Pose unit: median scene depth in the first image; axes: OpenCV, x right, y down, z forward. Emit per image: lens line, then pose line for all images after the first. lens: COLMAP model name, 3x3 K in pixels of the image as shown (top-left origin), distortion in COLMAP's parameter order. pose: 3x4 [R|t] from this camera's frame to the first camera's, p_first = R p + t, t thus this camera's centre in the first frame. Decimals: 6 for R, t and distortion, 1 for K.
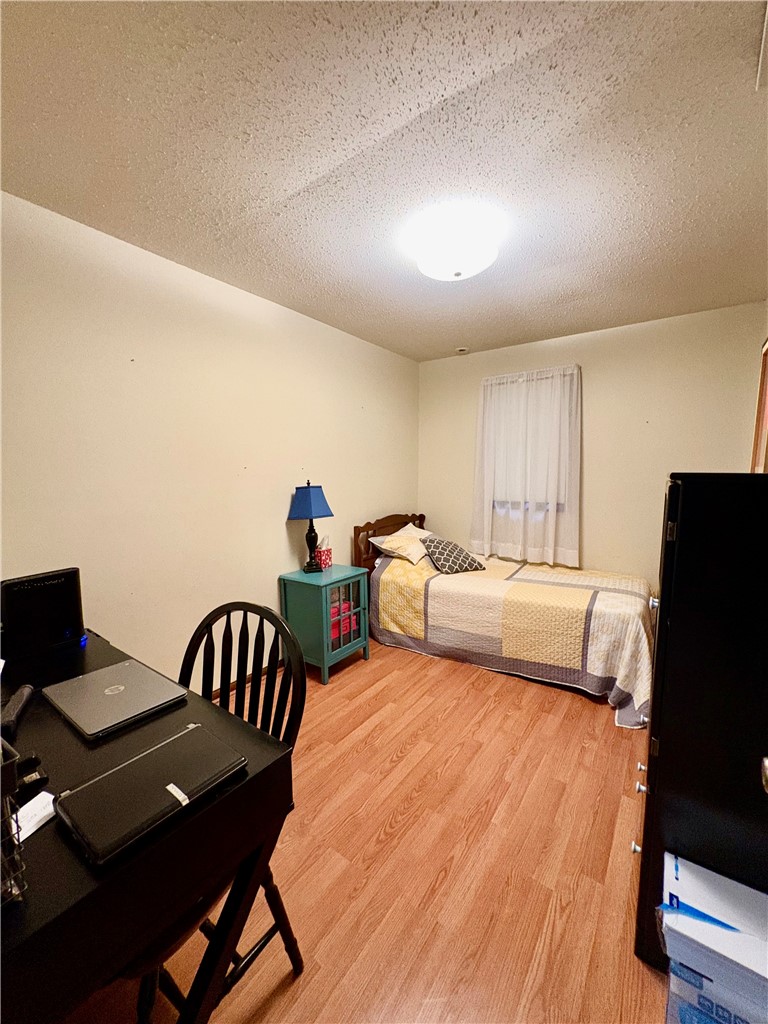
lens RADIAL K [[407.6, 0, 386.9], [0, 407.6, 510.8], [0, 0, 1]] dist [-0.001302, 0.000509]
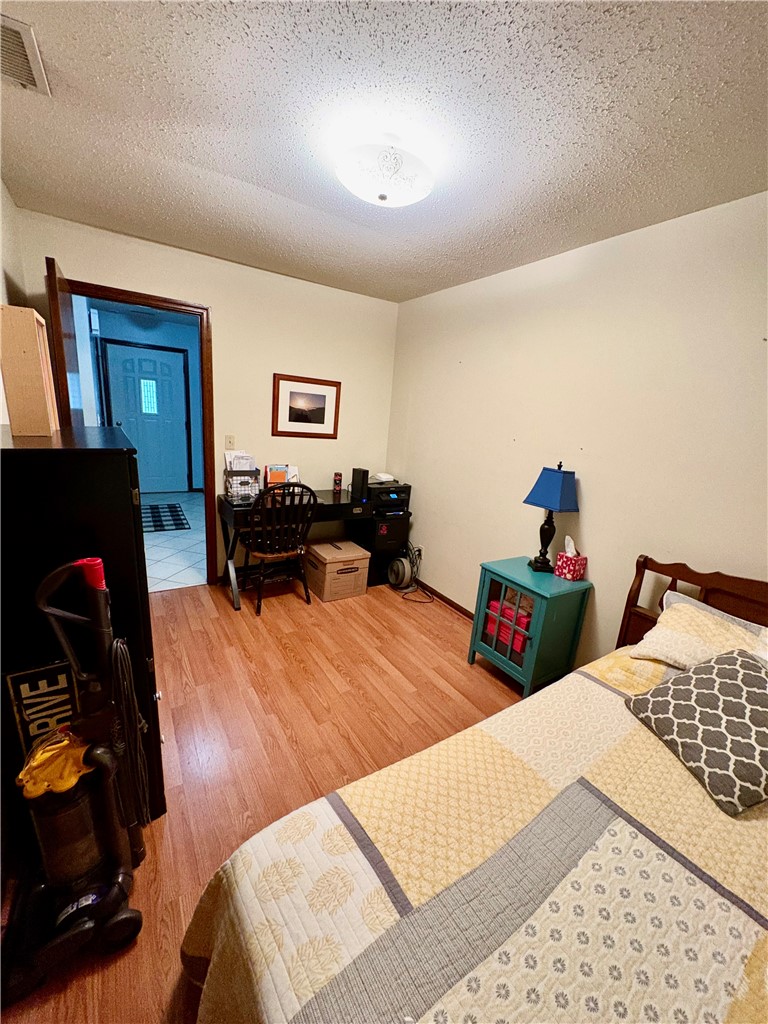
lens RADIAL K [[407.6, 0, 387.7], [0, 407.6, 519.2], [0, 0, 1]] dist [-0.001302, 0.000509]
pose [[-0.365058, 0.209536, -0.907098, 0.766860], [-0.161198, 0.945400, 0.283257, -0.157115], [0.916923, 0.249628, -0.311349, 1.067276]]
